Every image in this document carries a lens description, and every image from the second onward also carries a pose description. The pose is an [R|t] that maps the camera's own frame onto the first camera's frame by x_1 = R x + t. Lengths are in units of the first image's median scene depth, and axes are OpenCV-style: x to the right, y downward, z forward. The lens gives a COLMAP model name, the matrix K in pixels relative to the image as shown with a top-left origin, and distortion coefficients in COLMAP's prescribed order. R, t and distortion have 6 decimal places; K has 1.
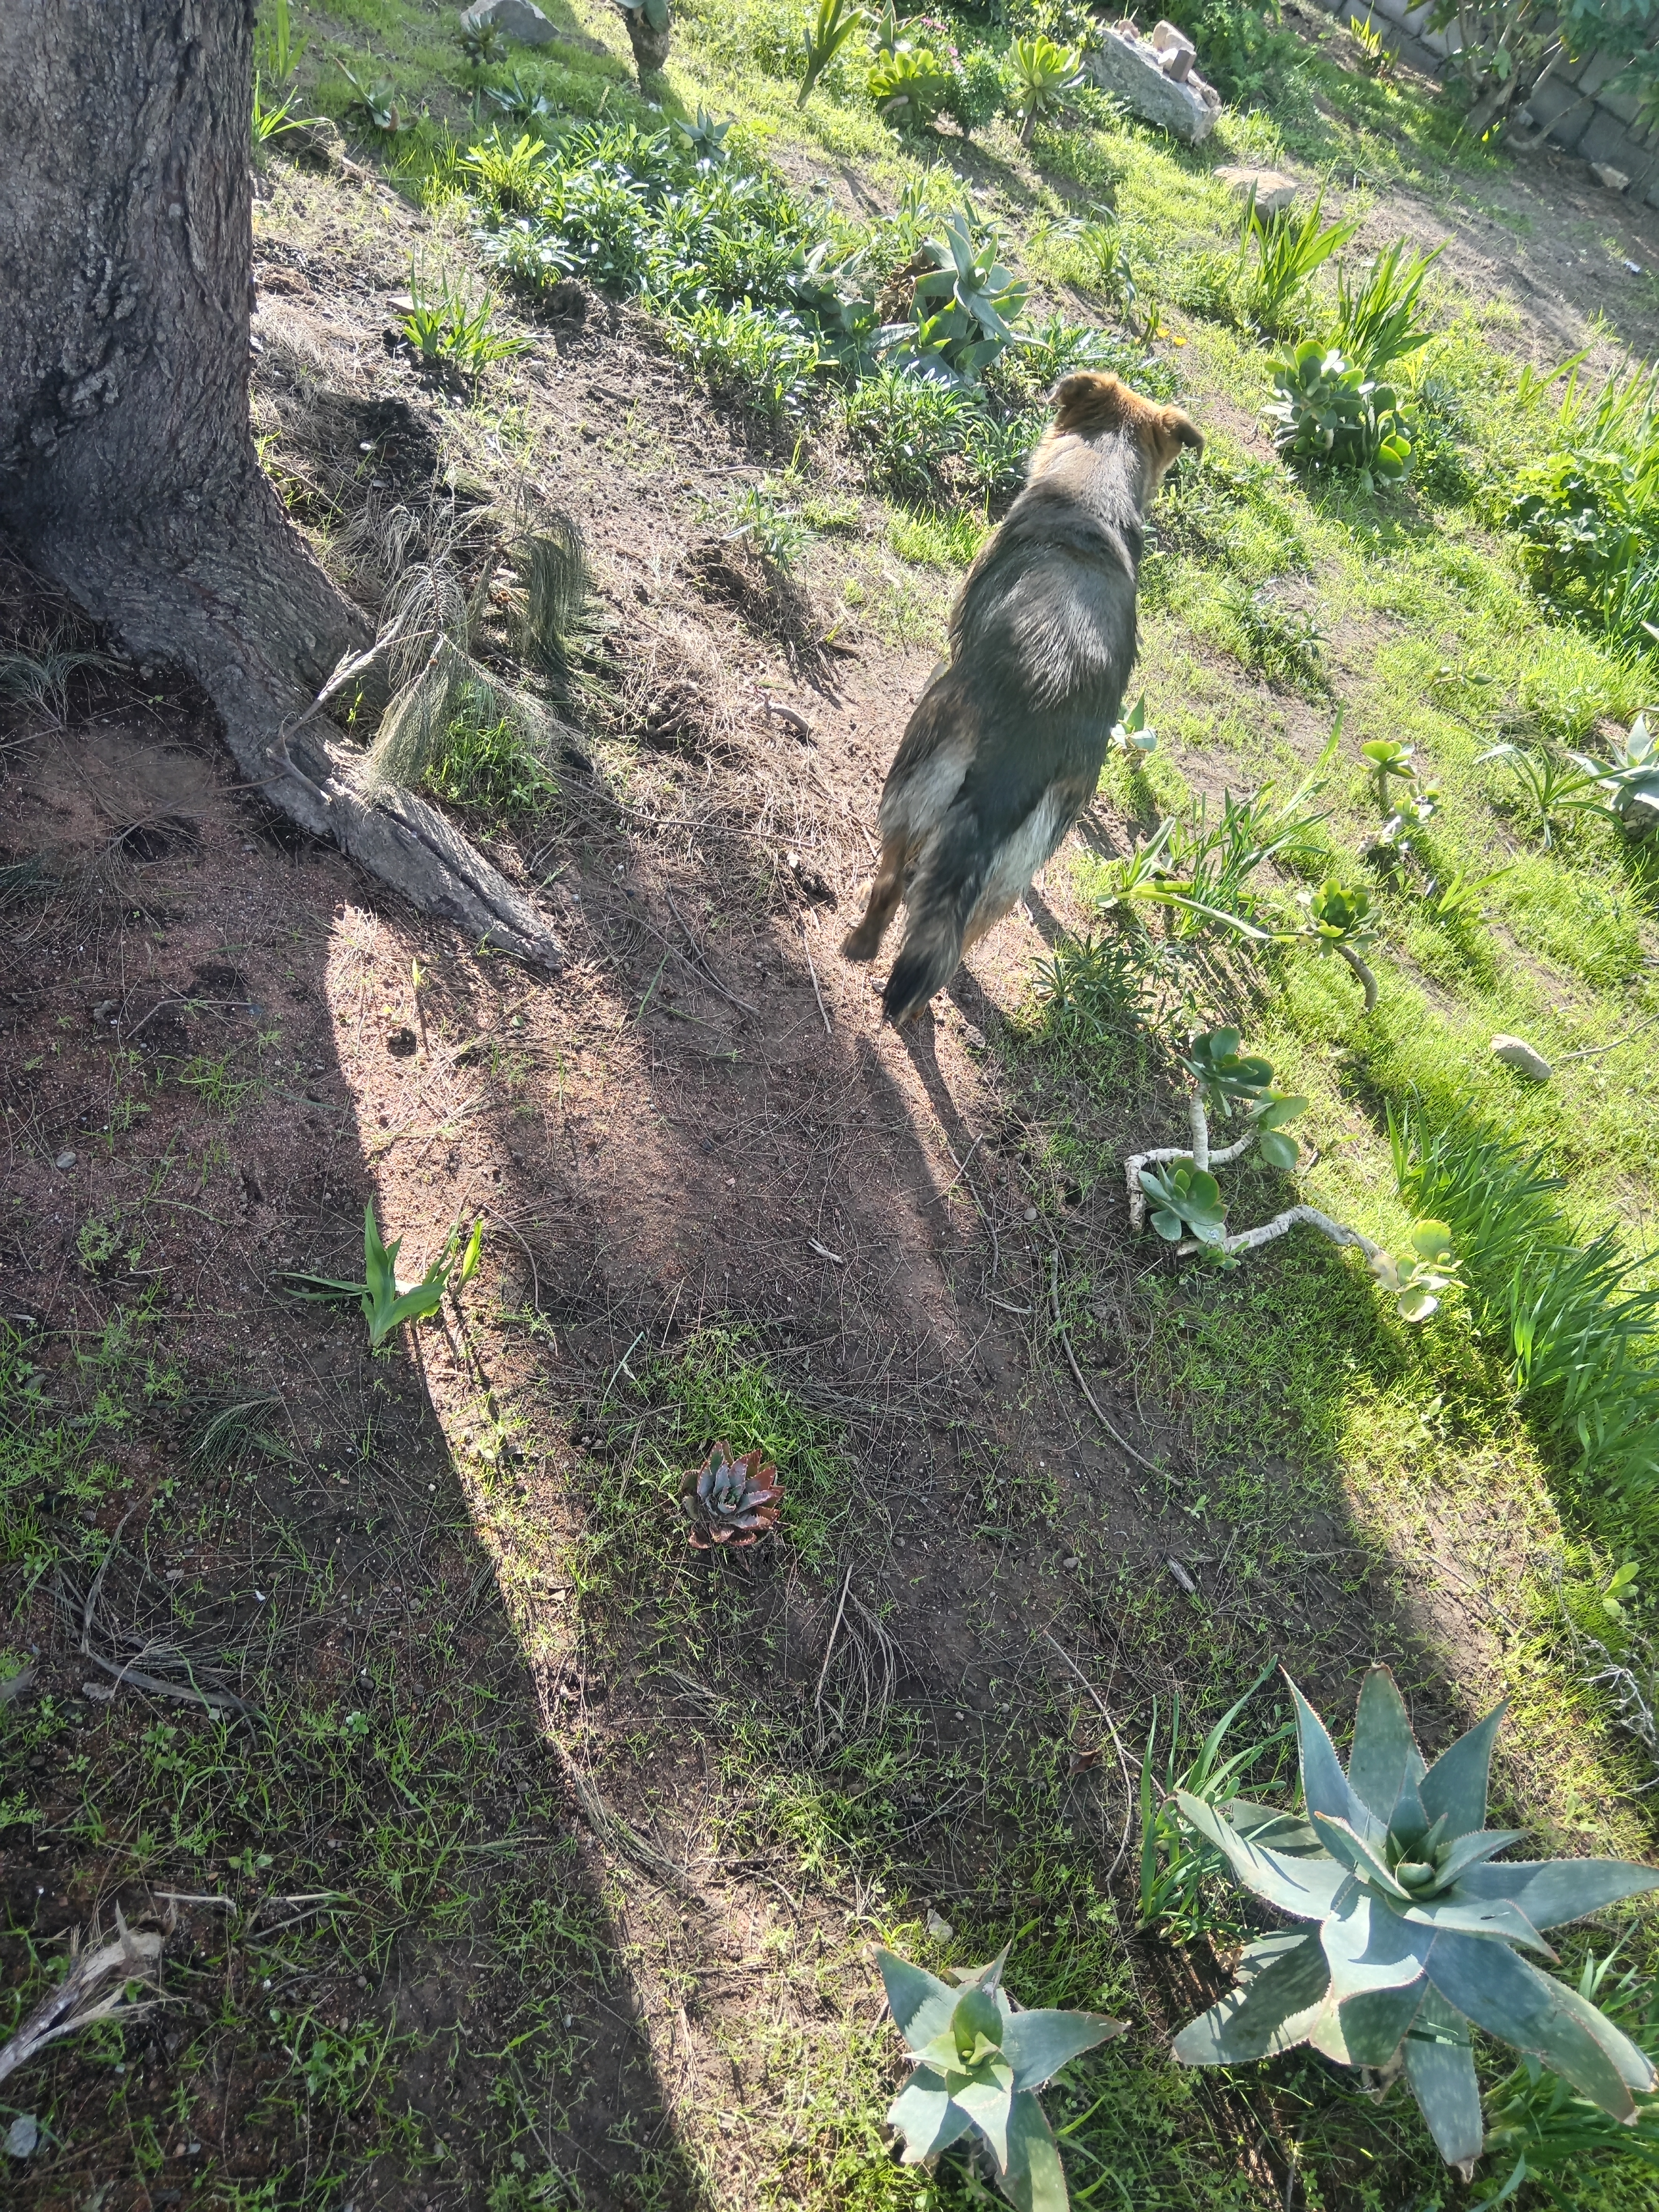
lens RADIAL K [[1724.4, 0, 779.0], [0, 1724.4, 1126.1], [0, 0, 1]] dist [0.012482, -0.025468]
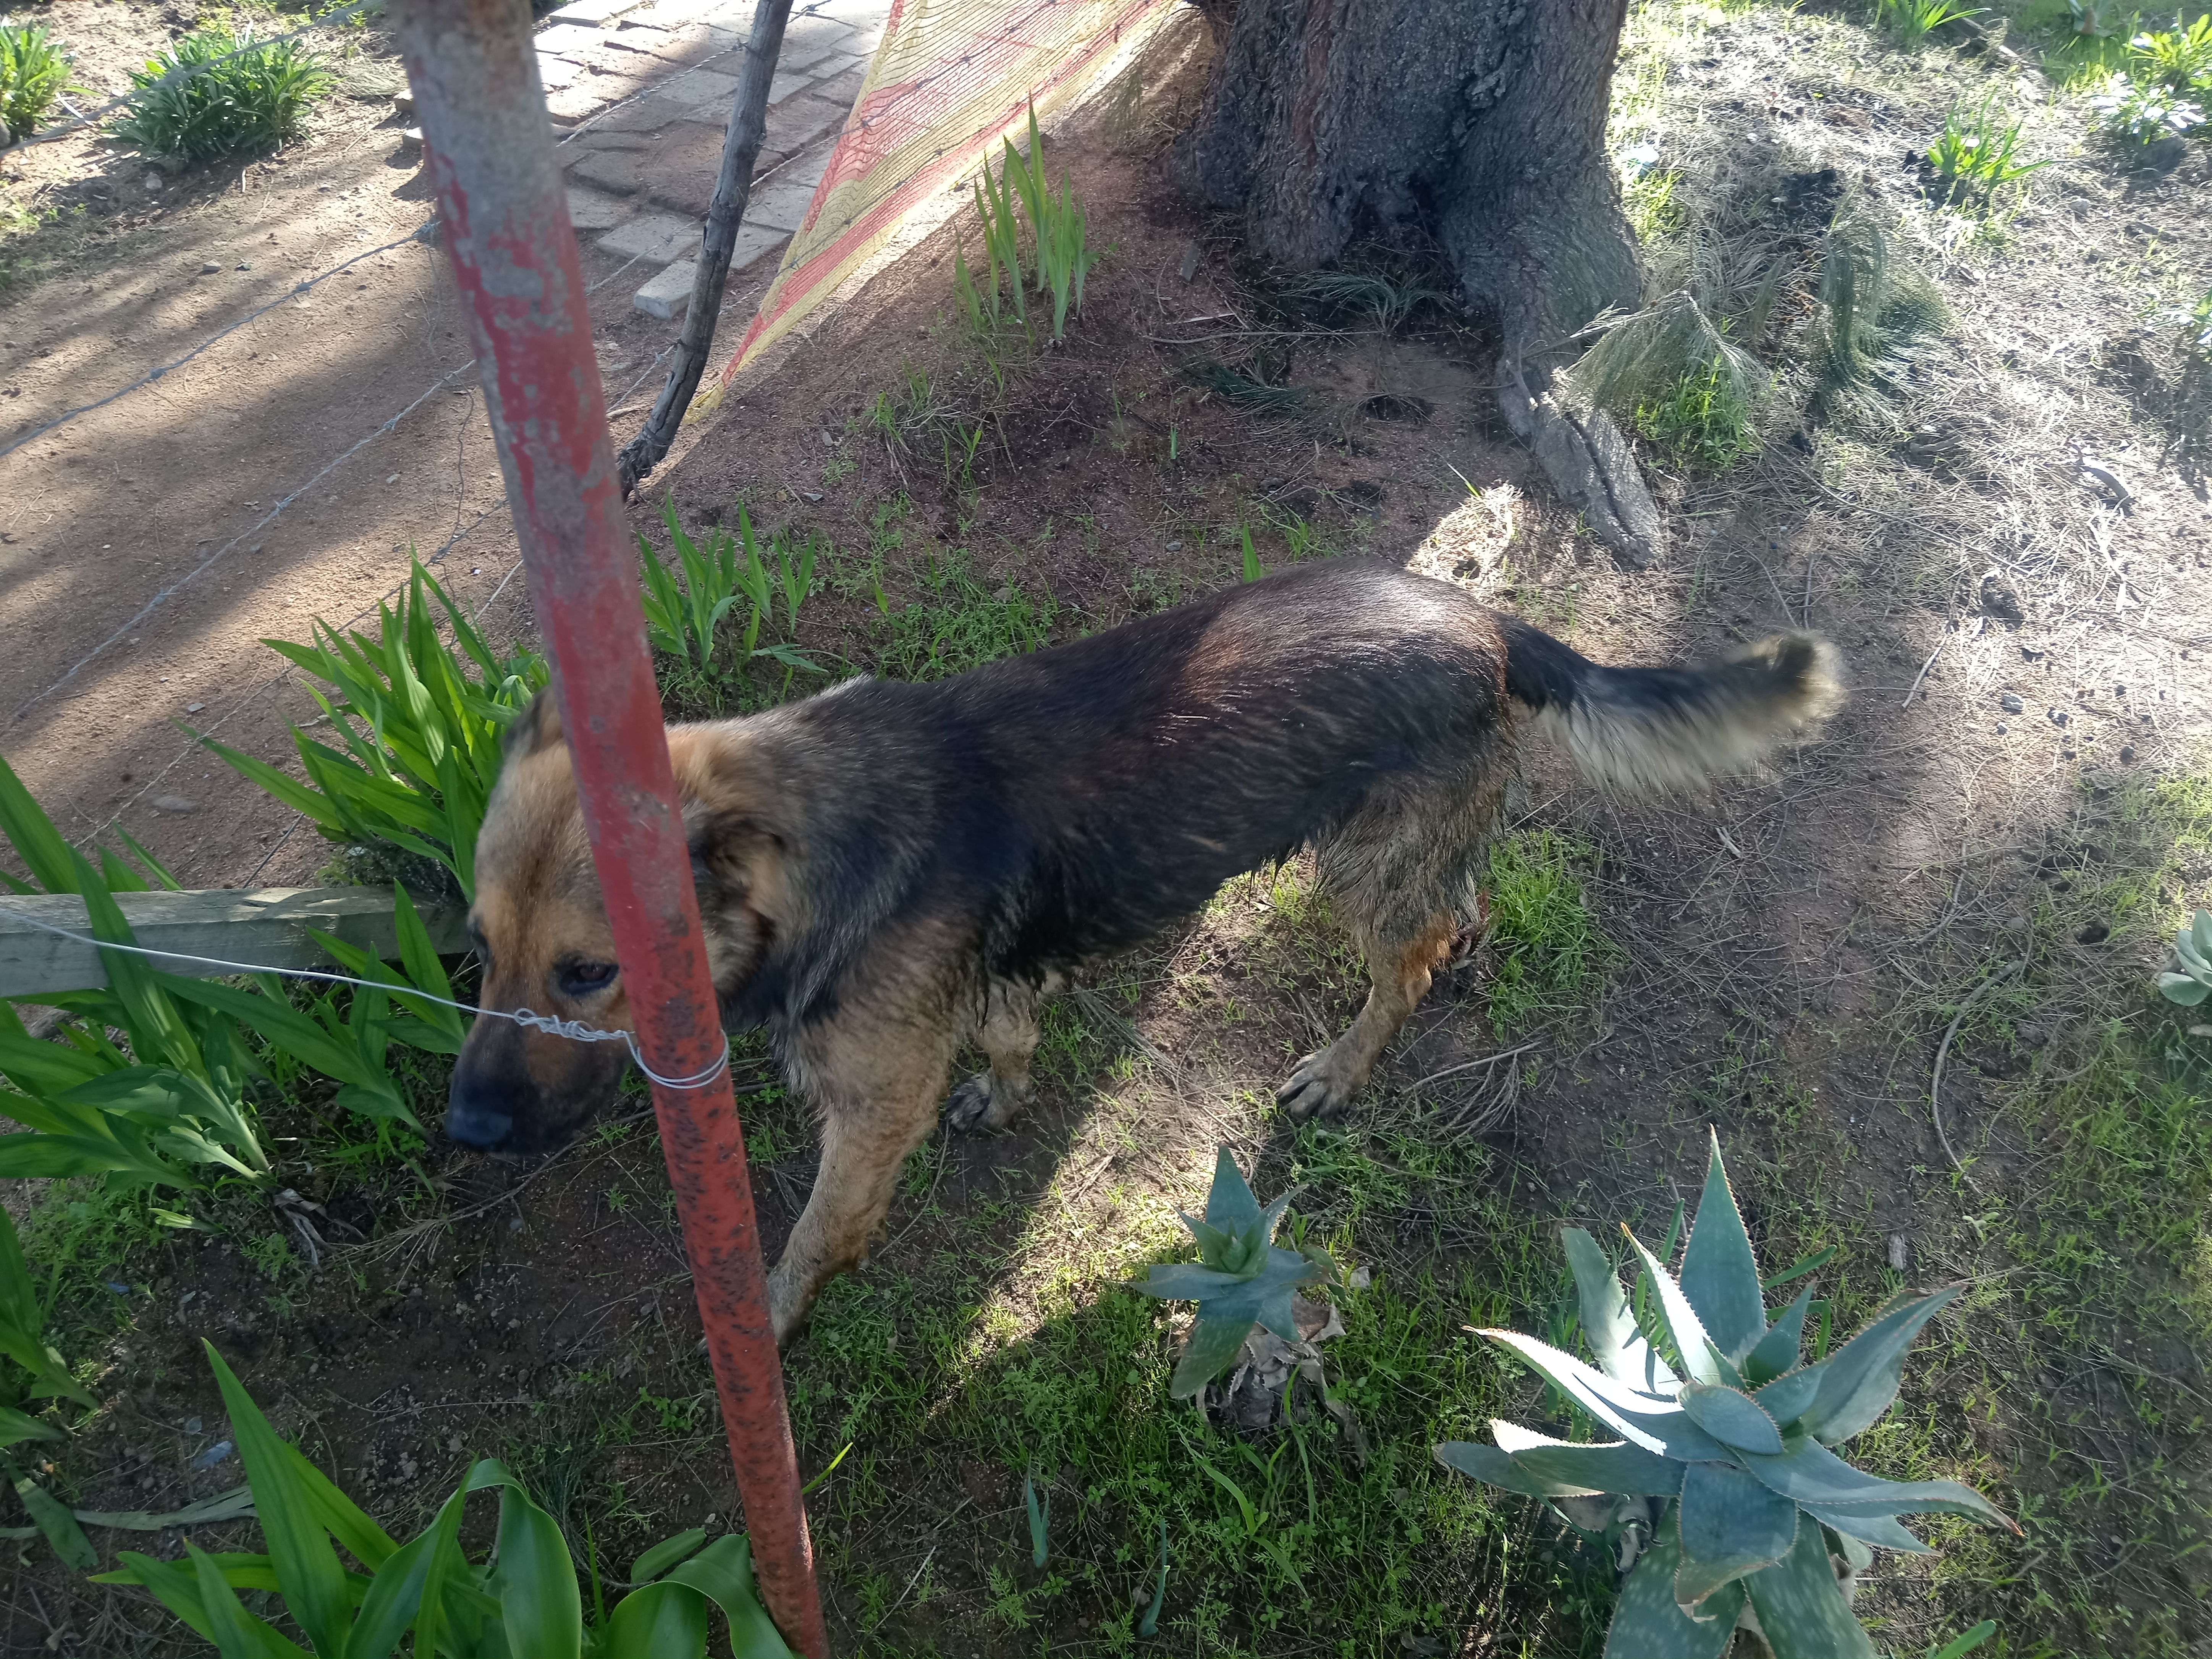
lens RADIAL K [[1724.4, 0, 1093.5], [0, 1724.4, 845.0], [0, 0, 1]] dist [0.012482, -0.025468]
pose [[0.616582, 0.268429, -0.740117, 0.559503], [-0.420202, 0.907186, -0.021043, 0.260039], [0.665775, 0.323974, 0.672149, 0.098783]]
